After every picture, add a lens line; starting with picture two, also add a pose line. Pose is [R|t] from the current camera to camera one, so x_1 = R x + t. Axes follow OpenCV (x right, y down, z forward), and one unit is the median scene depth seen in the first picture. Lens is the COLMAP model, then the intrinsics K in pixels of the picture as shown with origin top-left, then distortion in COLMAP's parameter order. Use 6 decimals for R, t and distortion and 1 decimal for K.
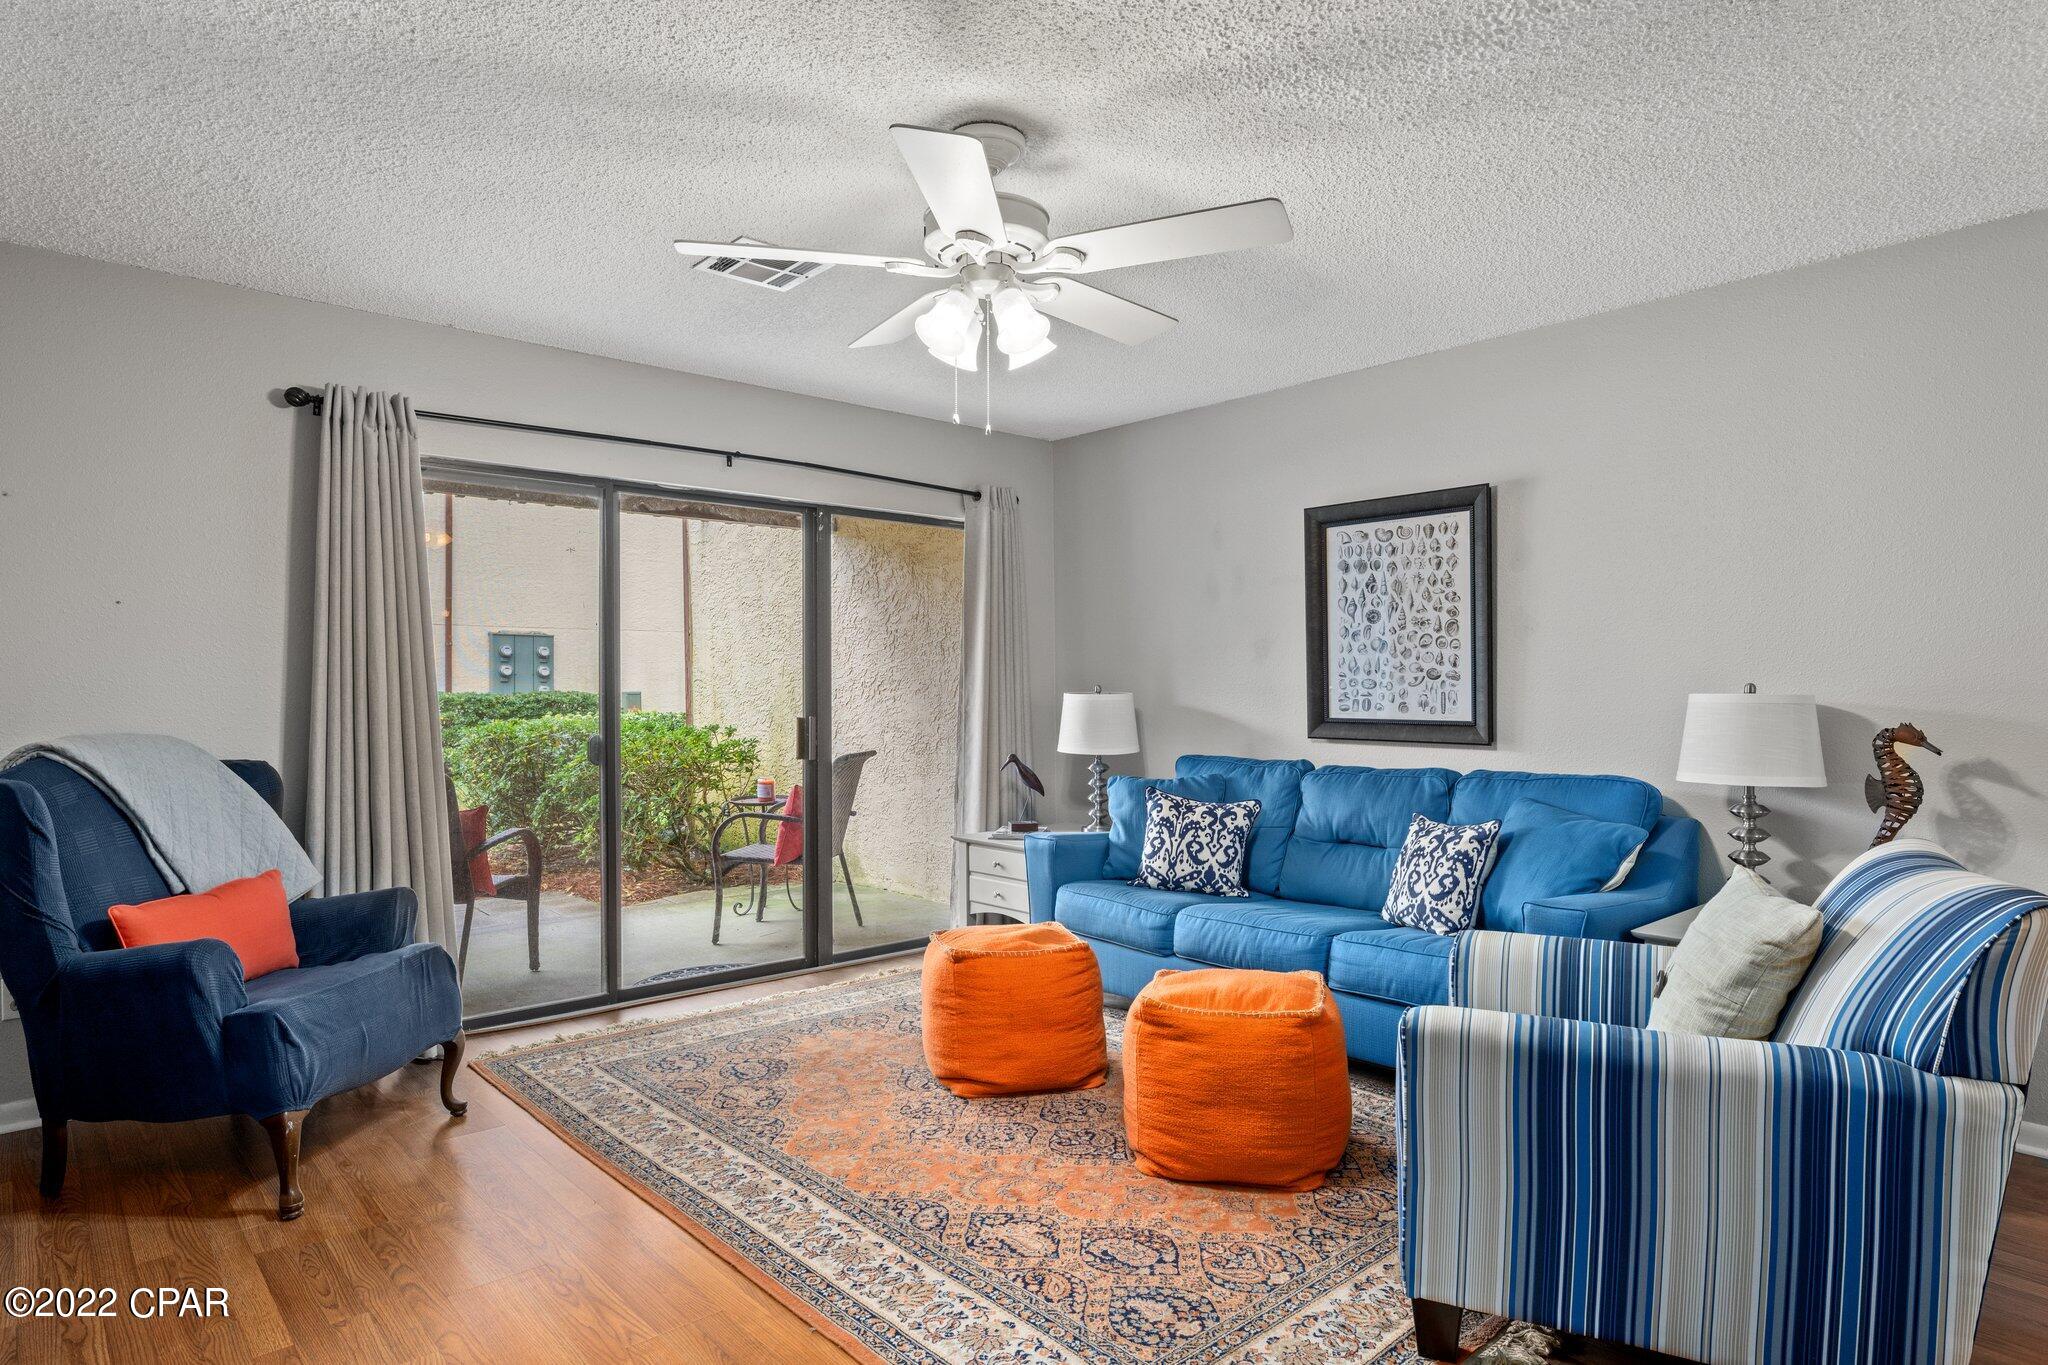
lens RADIAL K [[1174.9, 0, 1025.8], [0, 1174.9, 688.6], [0, 0, 1]] dist [0.006052, 0.001575]
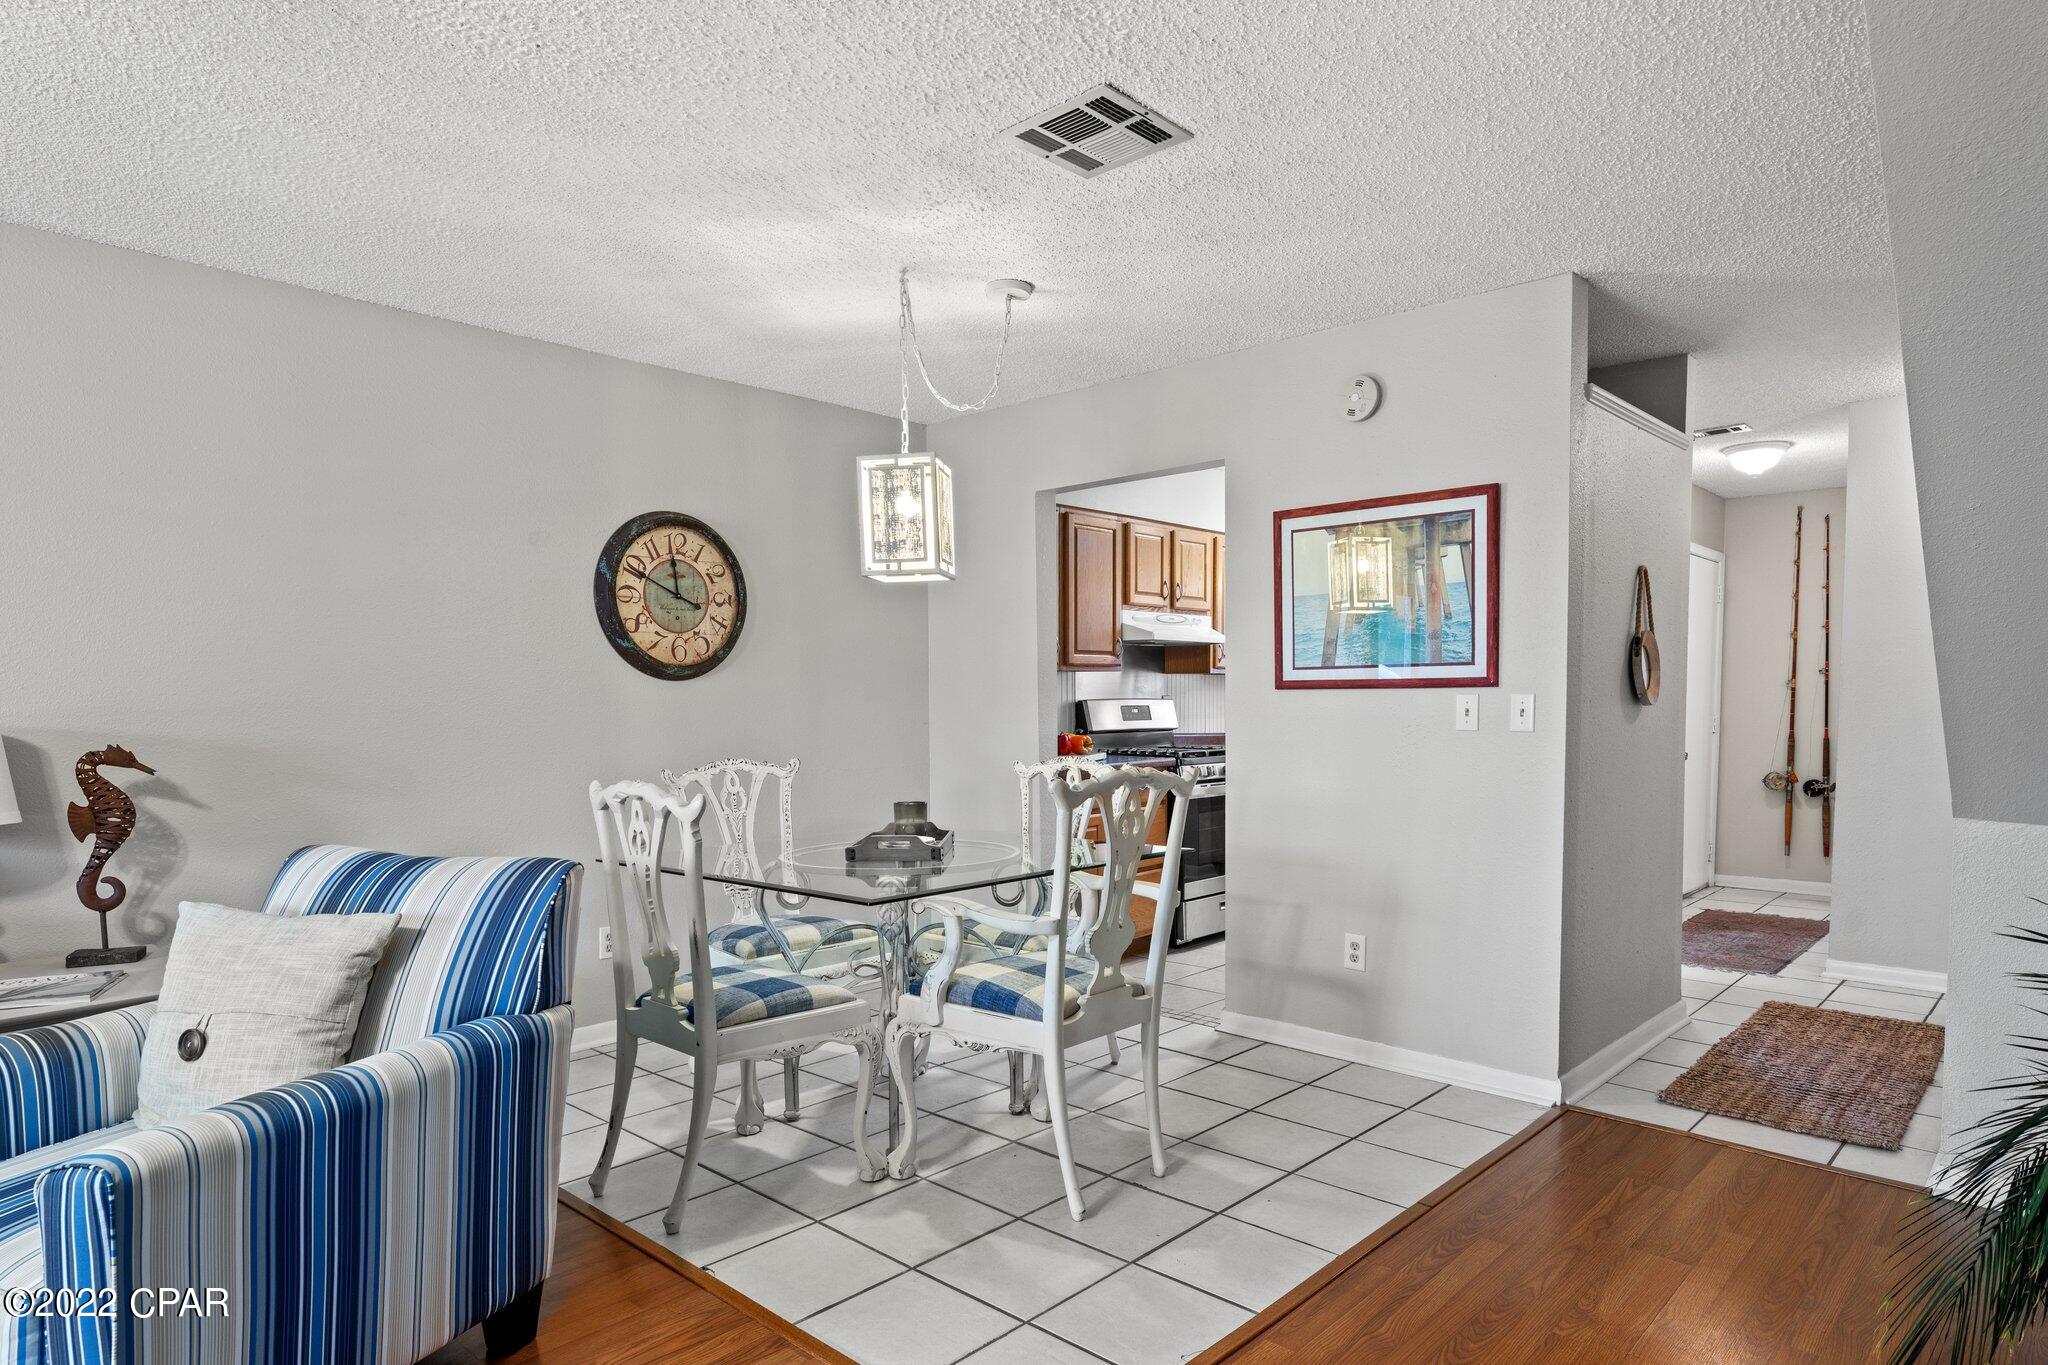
lens RADIAL K [[1174.9, 0, 1027.1], [0, 1174.9, 749.4], [0, 0, 1]] dist [0.006052, 0.001575]
pose [[-0.092458, -0.041544, 0.994850, -0.206623], [0.012758, 0.998998, 0.042903, 0.000481], [-0.995635, 0.016659, -0.091835, 0.242301]]
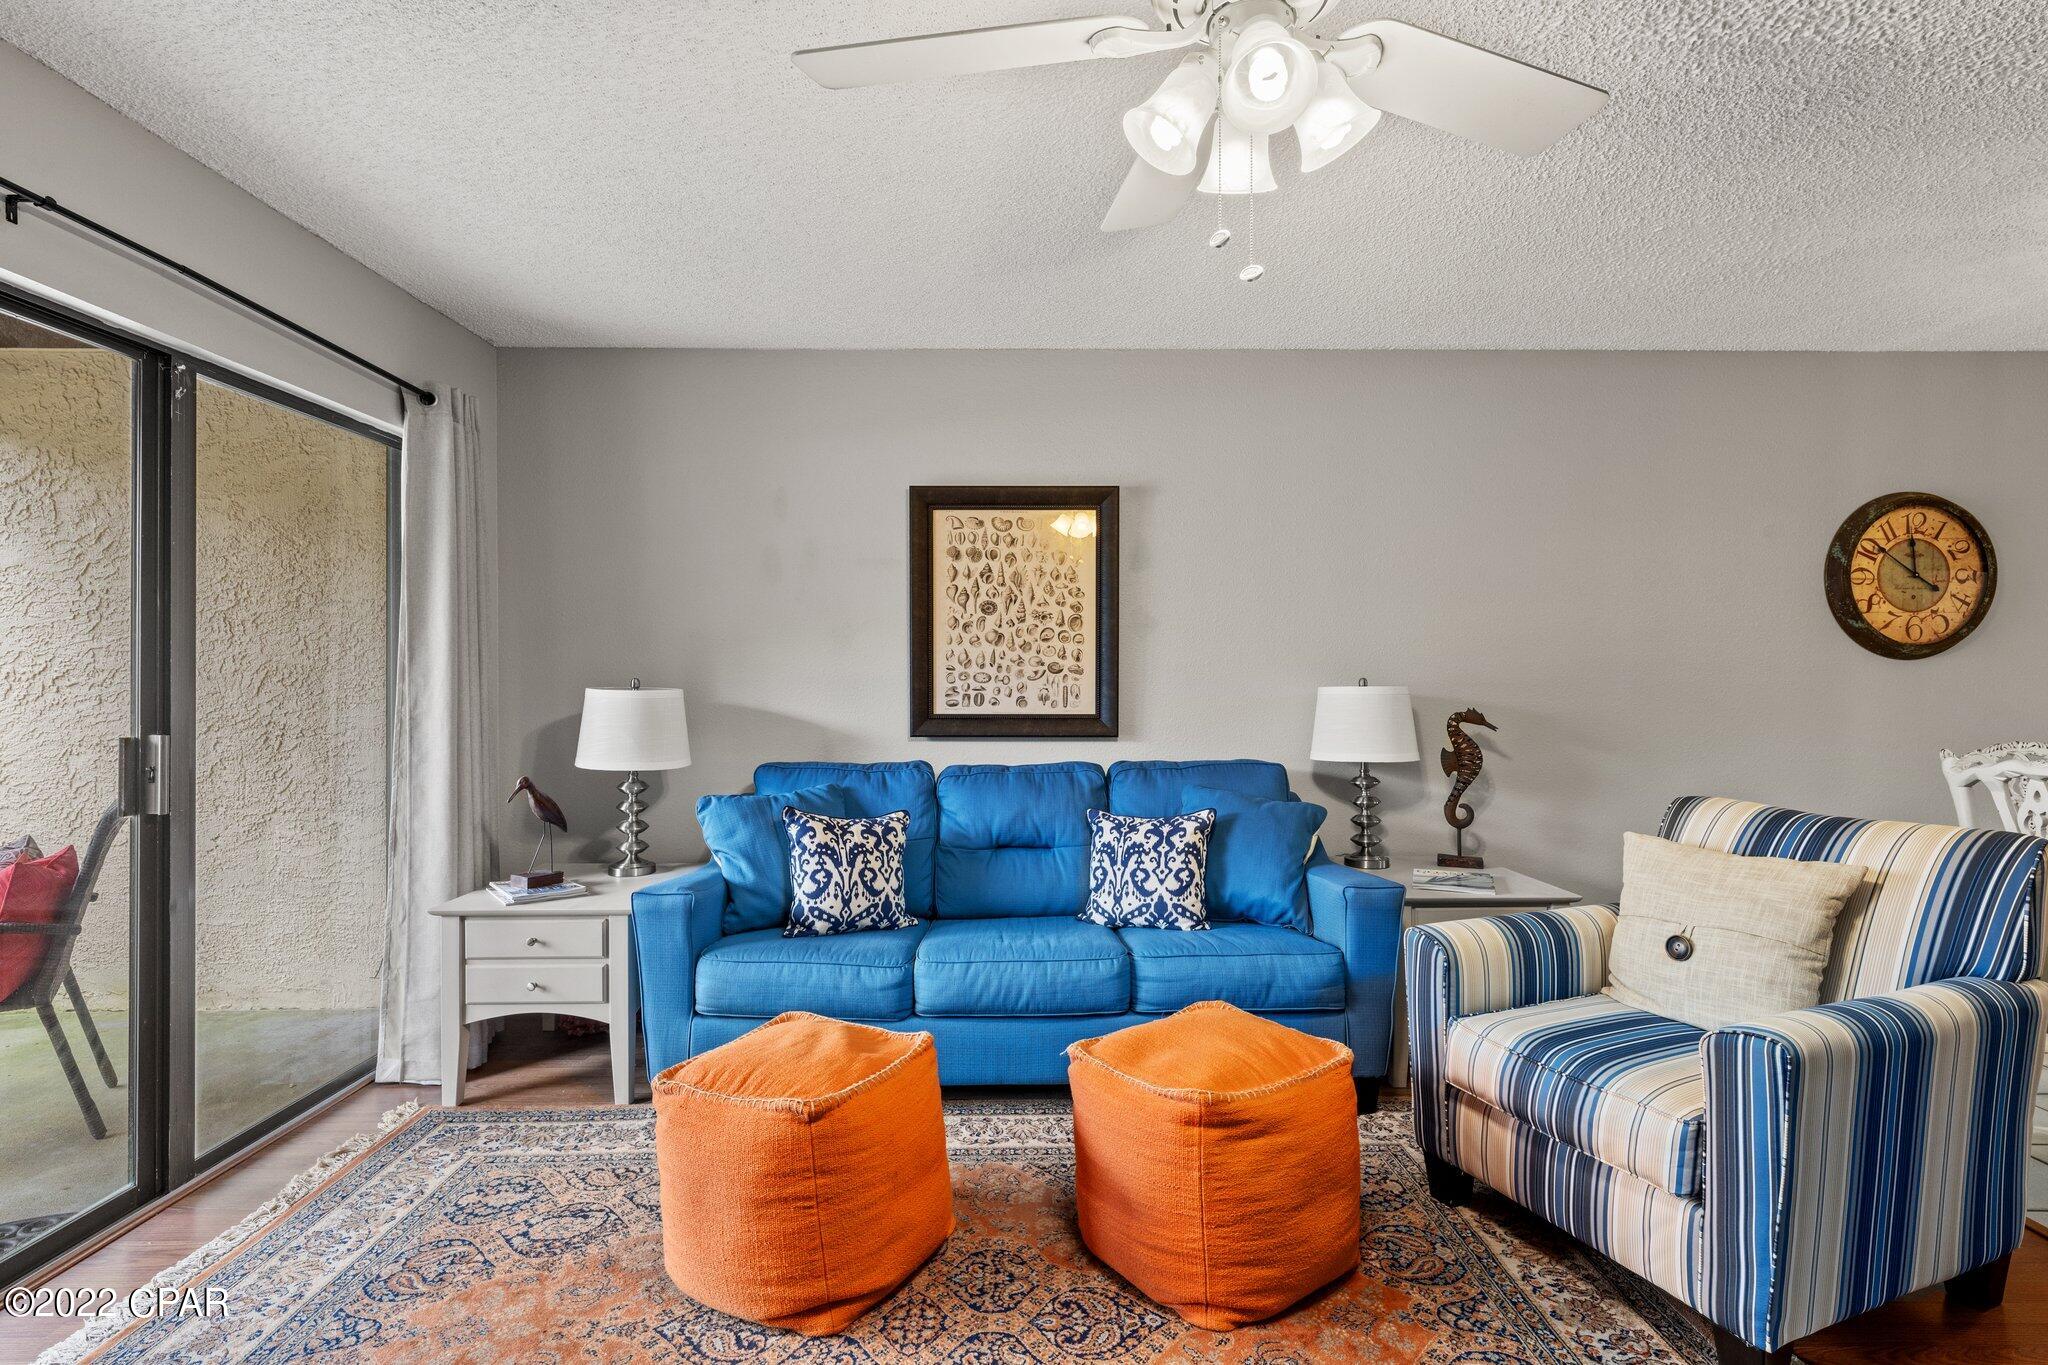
lens RADIAL K [[1001.5, 0, 1039.6], [0, 1001.5, 674.2], [0, 0, 1]] dist [0.002800, -0.001410]
pose [[0.652624, 0.005424, 0.757662, -0.308600], [0.000839, 0.999969, -0.007882, -0.000423], [-0.757681, 0.005780, 0.652599, 0.448399]]
